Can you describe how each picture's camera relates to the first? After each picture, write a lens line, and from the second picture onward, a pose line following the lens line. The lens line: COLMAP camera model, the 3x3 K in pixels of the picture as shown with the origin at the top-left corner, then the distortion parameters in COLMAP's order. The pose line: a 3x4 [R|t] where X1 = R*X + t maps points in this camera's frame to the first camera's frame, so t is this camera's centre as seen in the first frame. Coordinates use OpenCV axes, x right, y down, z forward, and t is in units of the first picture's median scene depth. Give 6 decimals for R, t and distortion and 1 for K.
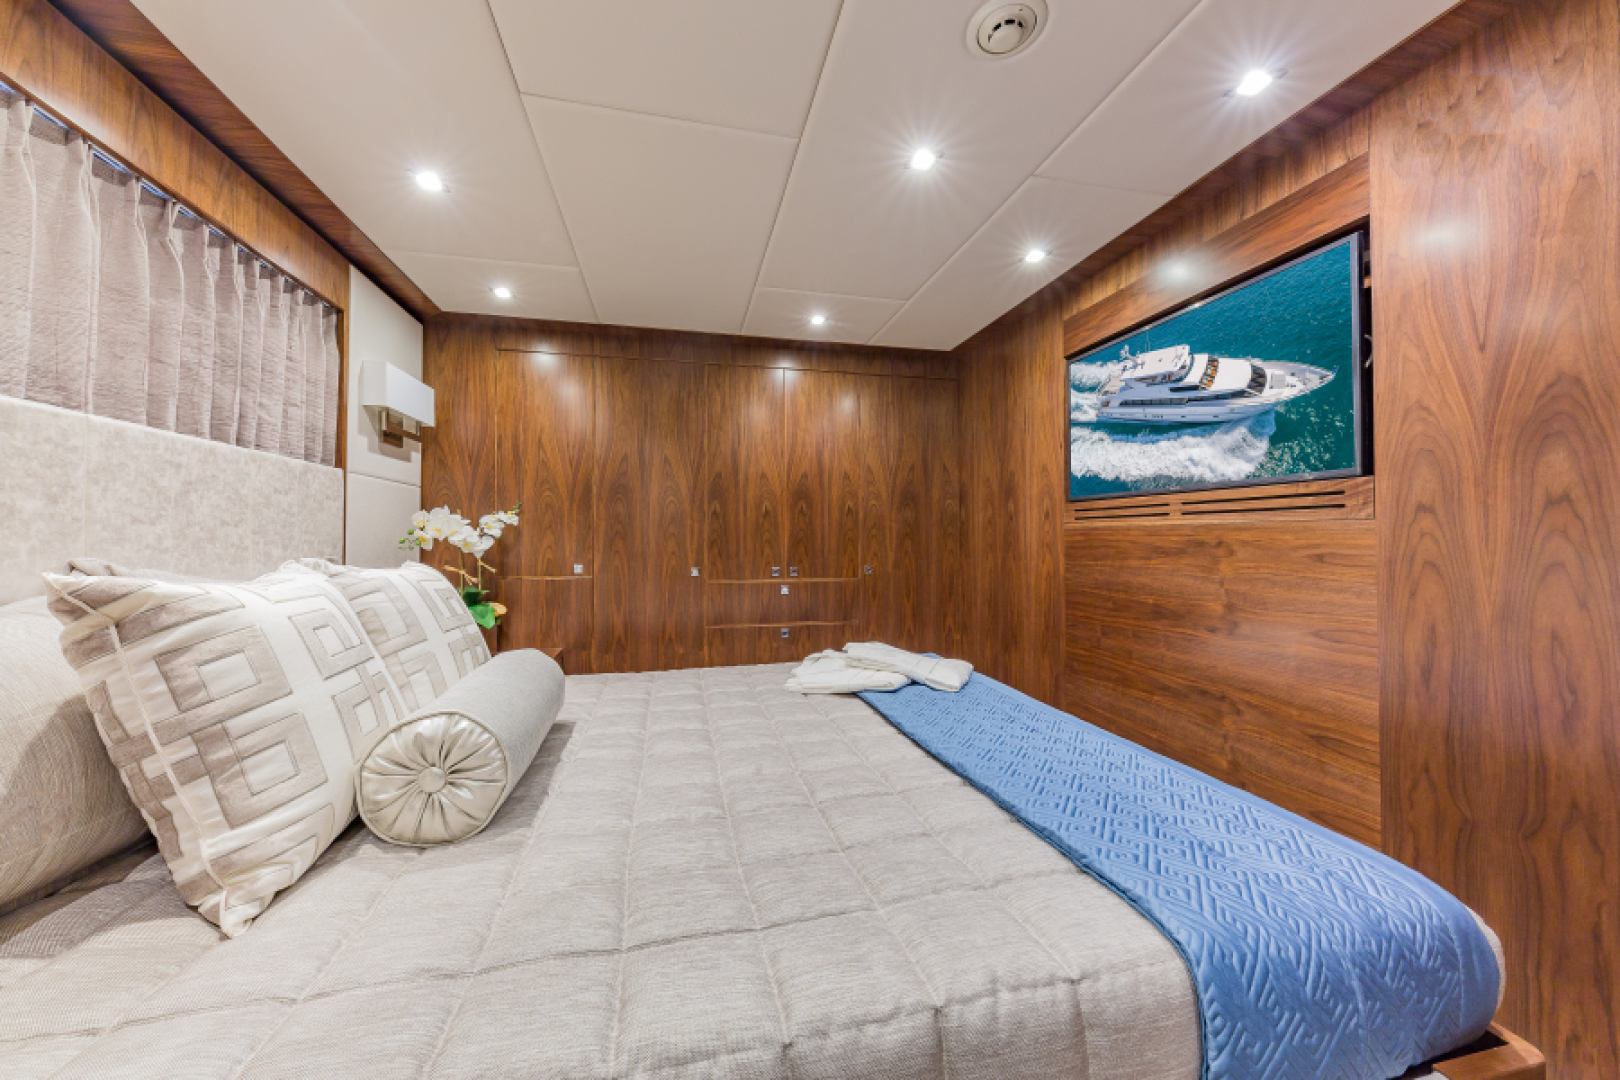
lens RADIAL K [[554.8, 0, 793.3], [0, 554.8, 533.1], [0, 0, 1]] dist [0.001150, 0.000038]
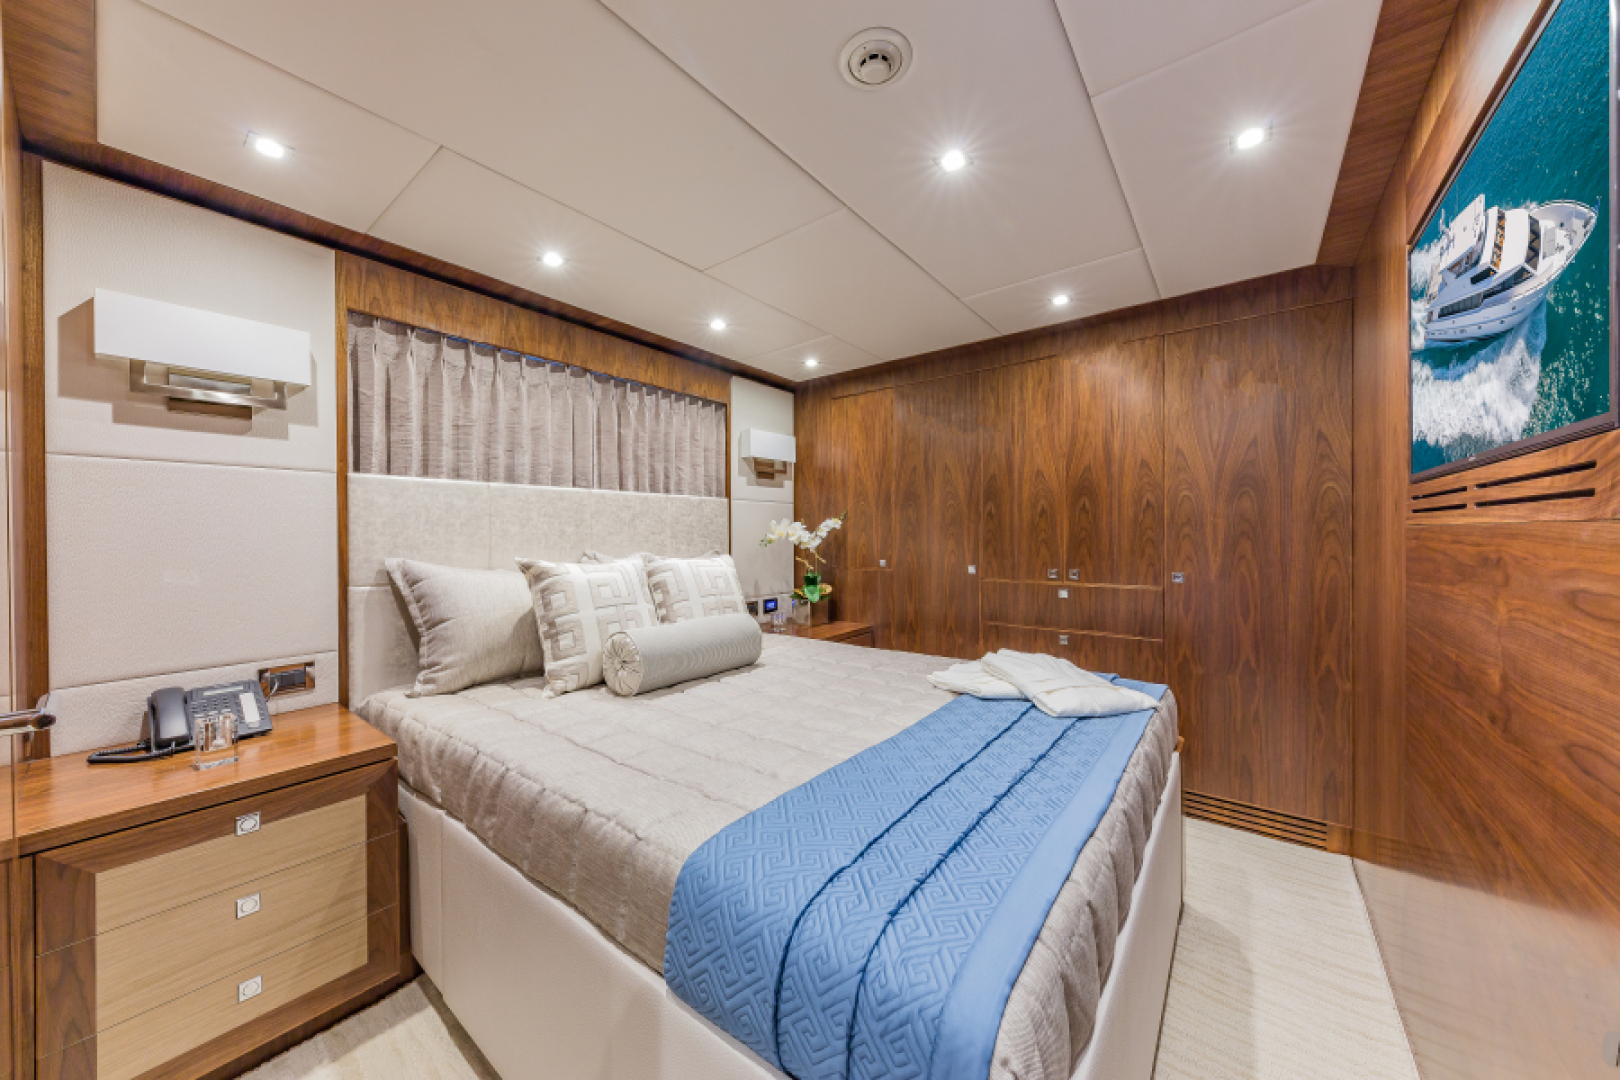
lens RADIAL K [[546.3, 0, 810.0], [0, 546.3, 540.0], [0, 0, 1]] dist [0.014913, -0.005782]
pose [[0.639904, 0.006387, -0.768428, 0.461604], [0.014028, 0.999702, 0.019991, -0.013496], [0.768327, -0.023572, 0.639624, 0.092419]]
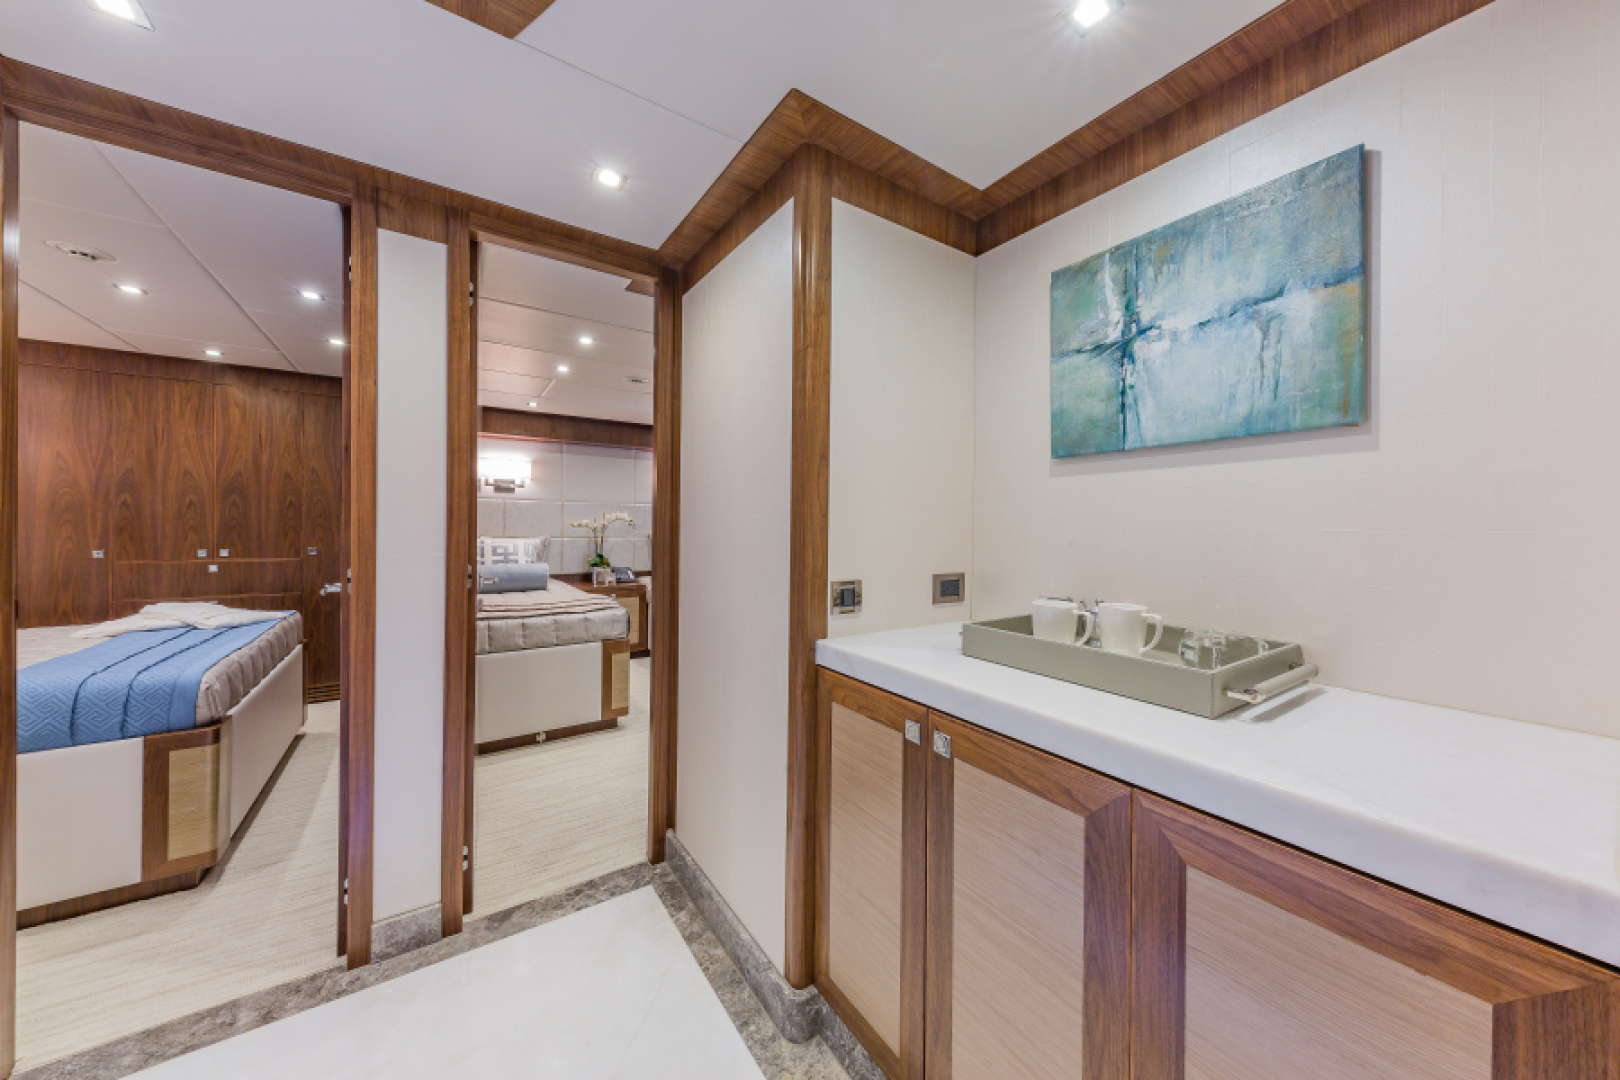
lens RADIAL K [[564.2, 0, 838.3], [0, 564.2, 530.1], [0, 0, 1]] dist [-0.001337, -0.000160]
pose [[0.916479, 0.011428, 0.399919, 0.809926], [-0.020635, 0.999612, 0.018723, -0.034752], [-0.399550, -0.025412, 0.916359, -0.721613]]
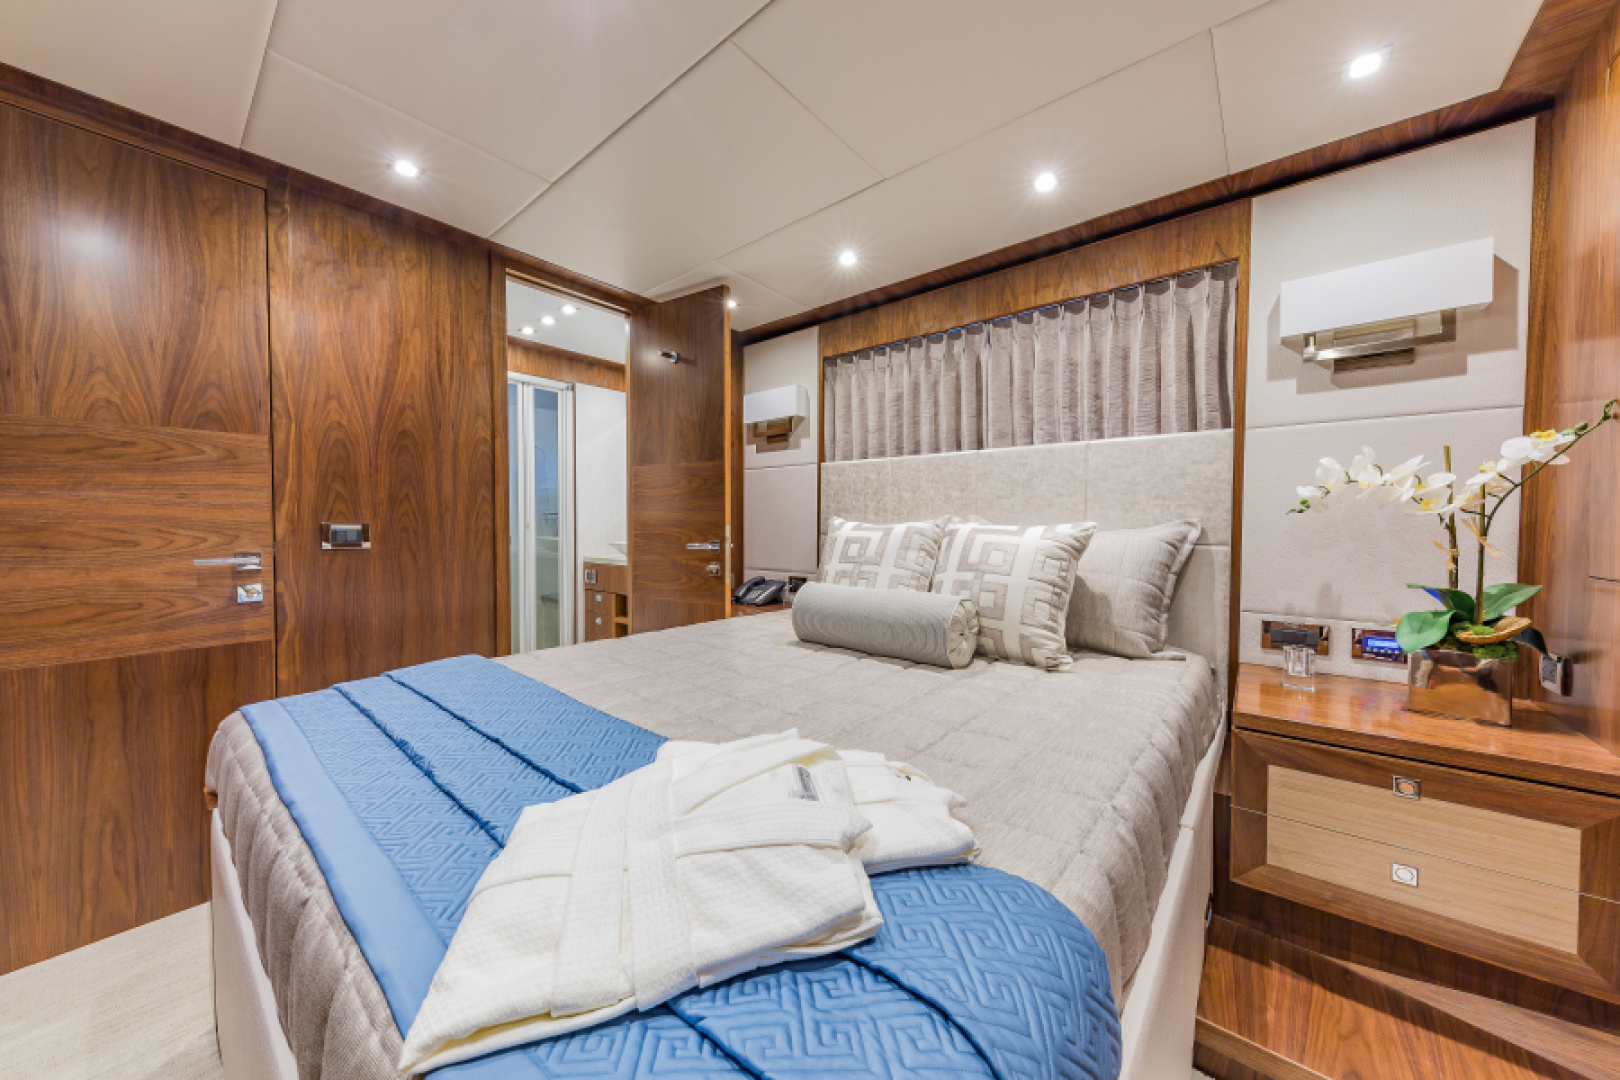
lens RADIAL K [[557.3, 0, 806.5], [0, 557.3, 511.1], [0, 0, 1]] dist [0.020986, -0.000018]
pose [[-0.788623, 0.031084, -0.614091, 0.265224], [0.035209, 0.999366, 0.005371, -0.003419], [0.613868, -0.017386, -0.789217, 0.966528]]
